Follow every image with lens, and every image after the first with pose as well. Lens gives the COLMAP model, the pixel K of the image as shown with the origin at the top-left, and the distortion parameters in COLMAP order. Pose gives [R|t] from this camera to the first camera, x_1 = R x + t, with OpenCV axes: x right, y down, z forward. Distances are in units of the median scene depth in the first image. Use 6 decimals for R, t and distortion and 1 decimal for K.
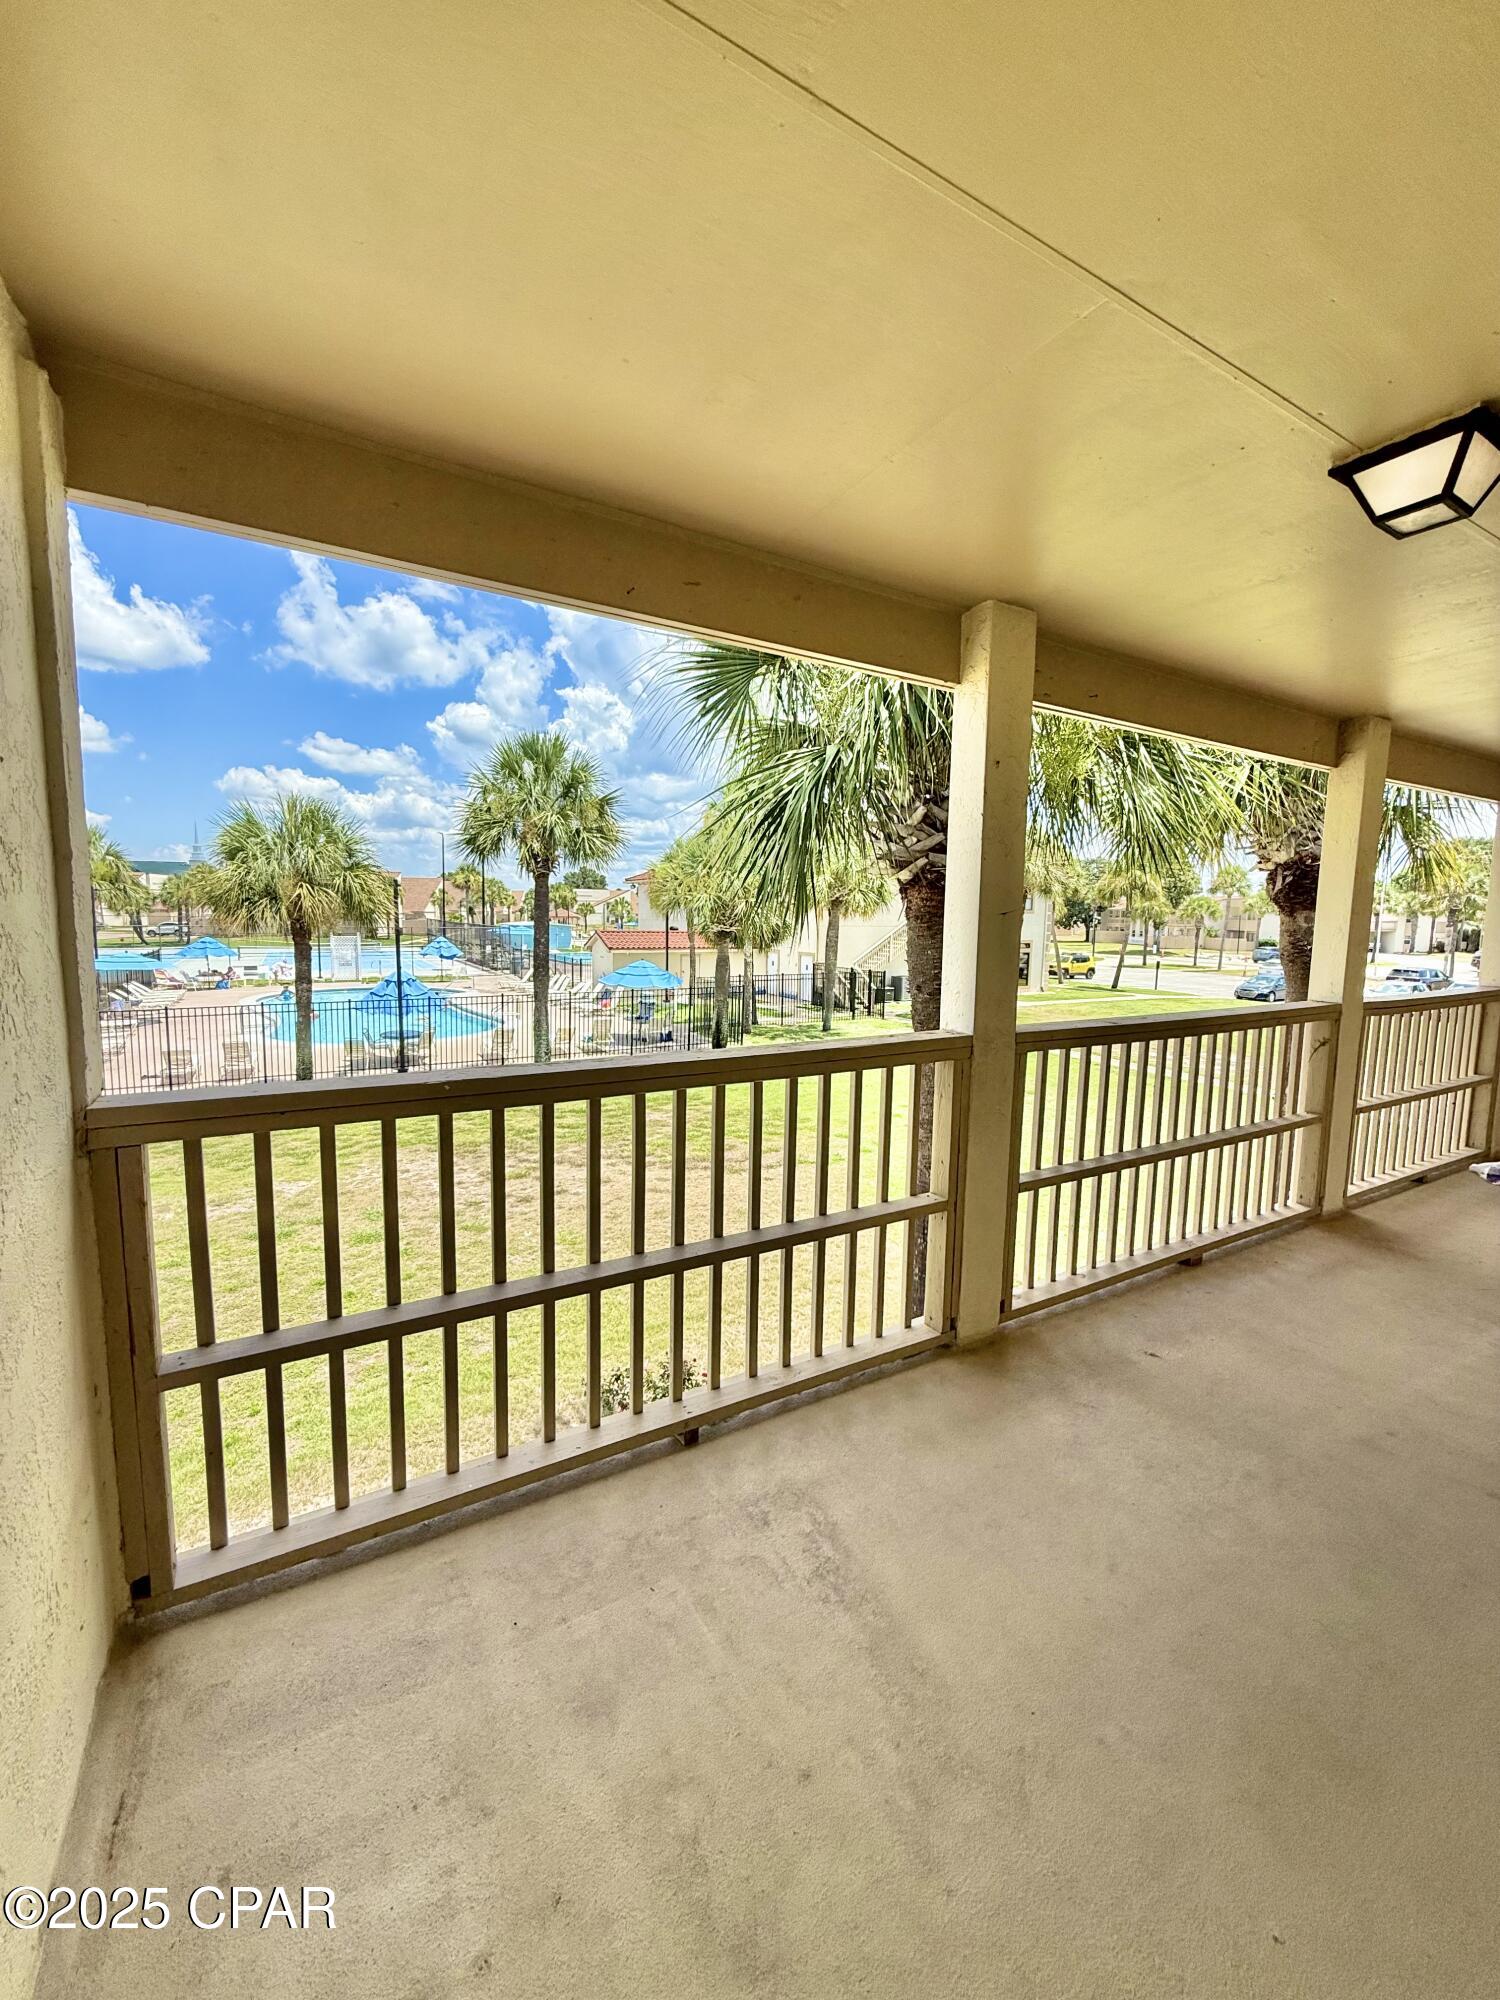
lens RADIAL K [[796.5, 0, 750.0], [0, 796.5, 1000.0], [0, 0, 1]] dist [0.002168, -0.000163]
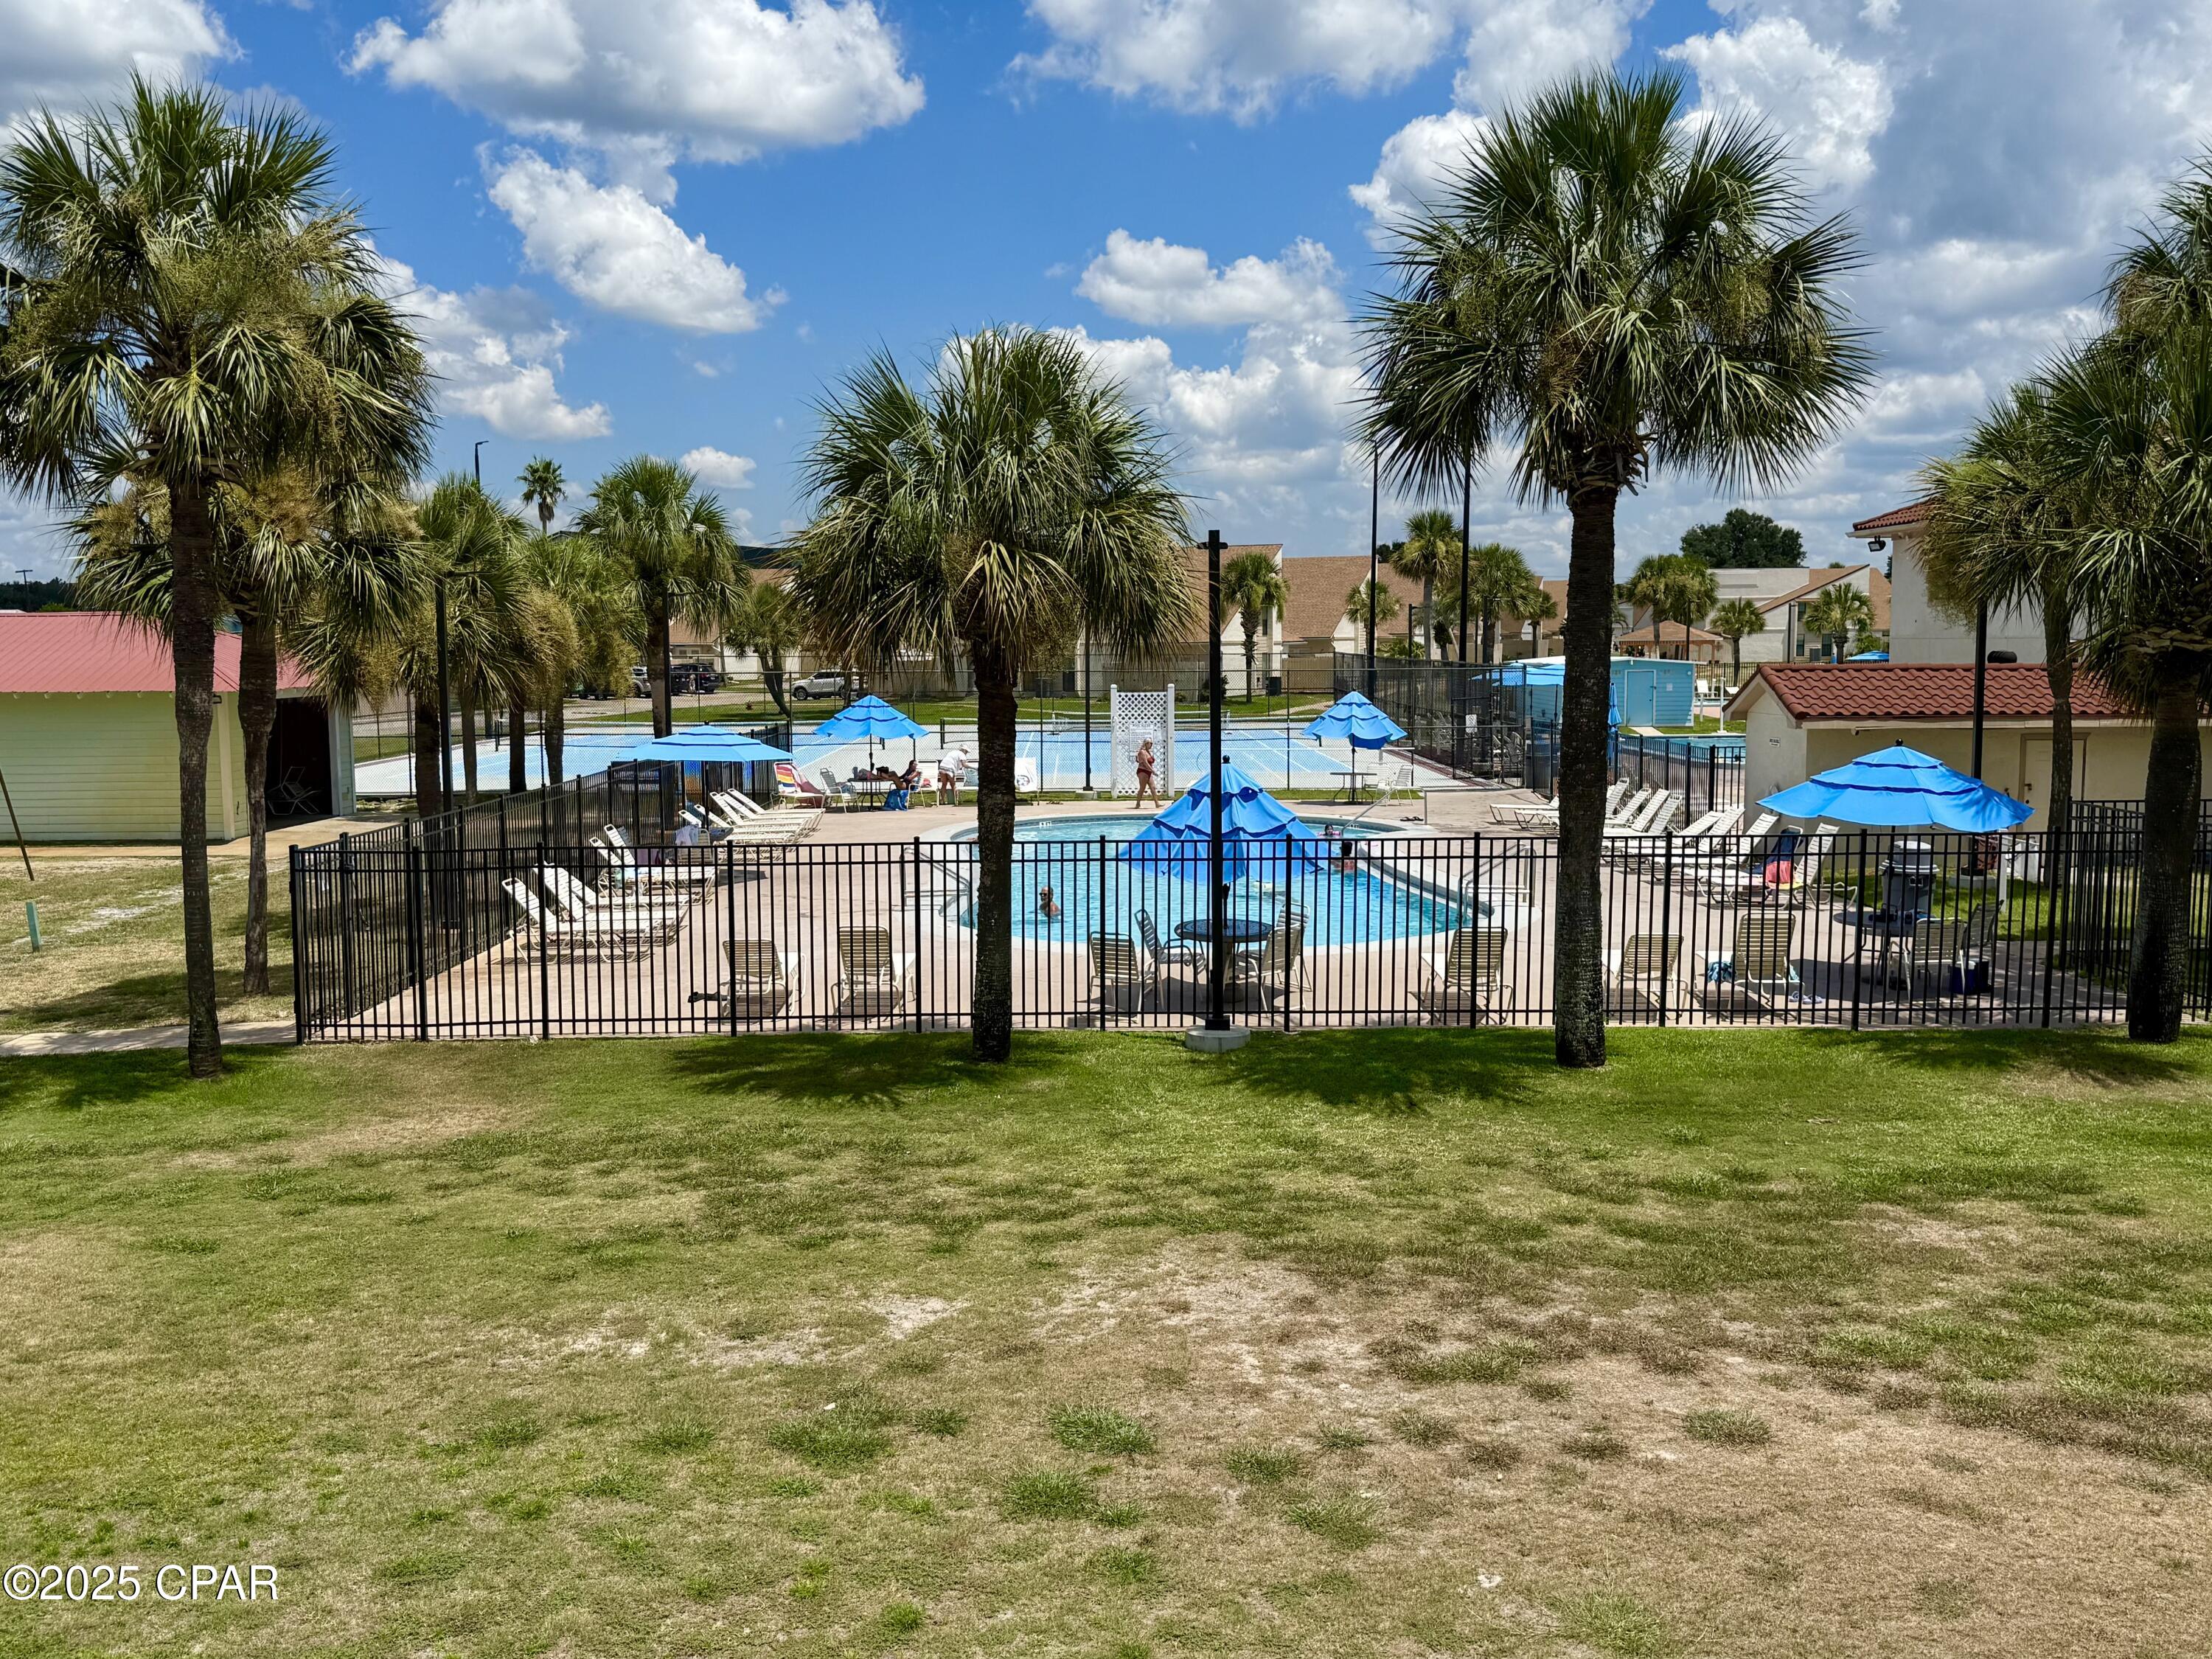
lens RADIAL K [[1891.9, 0, 1105.2], [0, 1891.9, 818.8], [0, 0, 1]] dist [0.124627, -0.262500]
pose [[0.864495, 0.020974, -0.502204, -0.019707], [-0.032677, 0.999361, -0.014512, 0.003751], [0.501579, 0.028956, 0.864627, 0.149238]]
